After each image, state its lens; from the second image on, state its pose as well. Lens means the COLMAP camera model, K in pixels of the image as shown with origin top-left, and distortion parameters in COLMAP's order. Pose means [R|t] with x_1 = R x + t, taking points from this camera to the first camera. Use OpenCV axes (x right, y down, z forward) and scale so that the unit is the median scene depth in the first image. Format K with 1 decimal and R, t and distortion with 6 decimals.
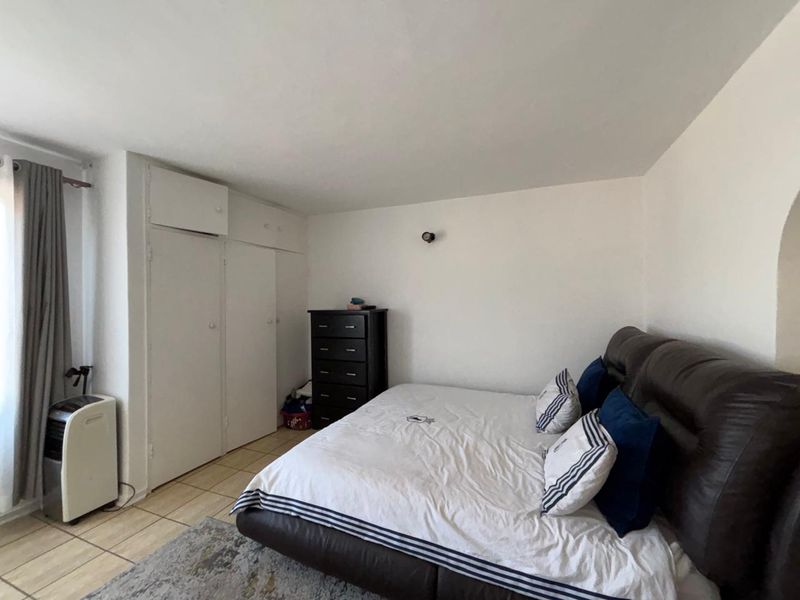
lens RADIAL K [[327.6, 0, 397.2], [0, 327.6, 297.8], [0, 0, 1]] dist [-0.001693, -0.000604]
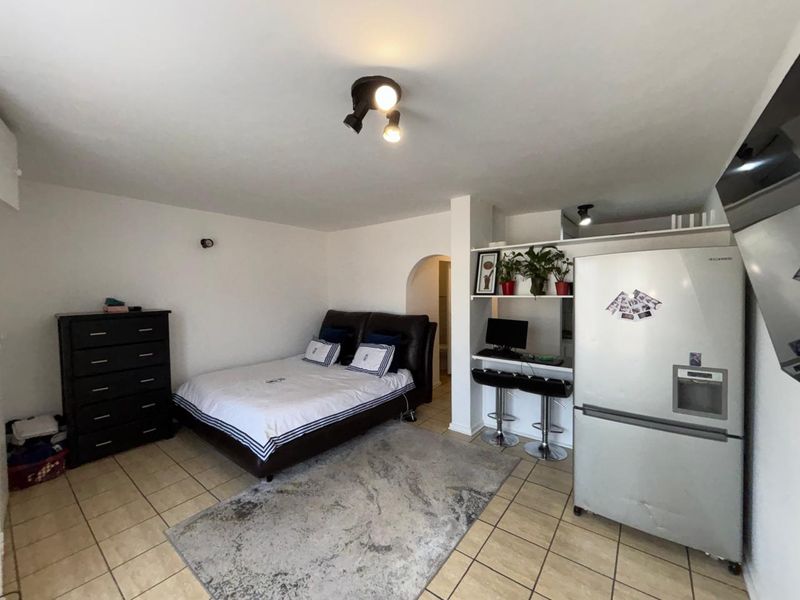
lens RADIAL K [[327.6, 0, 395.7], [0, 327.6, 297.6], [0, 0, 1]] dist [-0.001693, -0.000604]
pose [[0.286624, -0.026193, 0.957685, -1.176934], [0.002631, 0.999644, 0.026553, -0.037014], [-0.958040, -0.005091, 0.286591, 0.067084]]
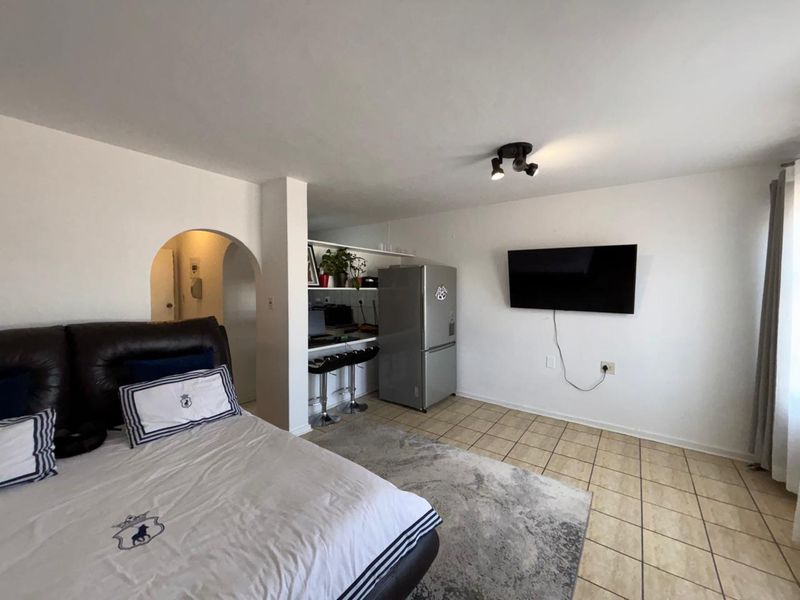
lens RADIAL K [[327.6, 0, 399.9], [0, 327.6, 299.7], [0, 0, 1]] dist [-0.001693, -0.000604]
pose [[-0.968441, -0.016903, 0.248668, -0.445376], [-0.009122, 0.999433, 0.032410, -0.005634], [-0.249075, 0.029119, -0.968046, 1.385154]]
